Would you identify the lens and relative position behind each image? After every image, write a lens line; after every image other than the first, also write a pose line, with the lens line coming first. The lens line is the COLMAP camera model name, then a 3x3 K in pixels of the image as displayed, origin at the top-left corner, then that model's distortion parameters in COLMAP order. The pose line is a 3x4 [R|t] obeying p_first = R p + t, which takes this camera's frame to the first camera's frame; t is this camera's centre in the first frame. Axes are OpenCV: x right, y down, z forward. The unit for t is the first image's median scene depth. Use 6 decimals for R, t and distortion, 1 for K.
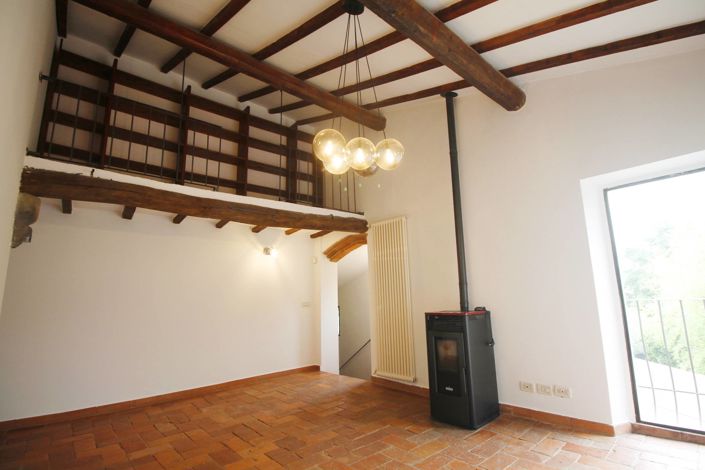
lens RADIAL K [[333.3, 0, 356.2], [0, 333.3, 237.1], [0, 0, 1]] dist [-0.001692, -0.000175]
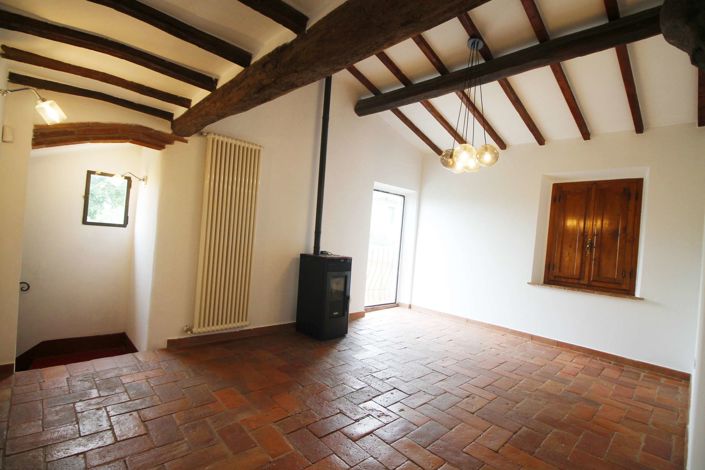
lens RADIAL K [[333.3, 0, 356.2], [0, 333.3, 237.1], [0, 0, 1]] dist [-0.001692, -0.000175]
pose [[-0.046099, 0.037047, 0.998250, -0.901857], [-0.247461, 0.967740, -0.047342, 0.177288], [-0.967800, -0.249211, -0.035444, 0.895744]]
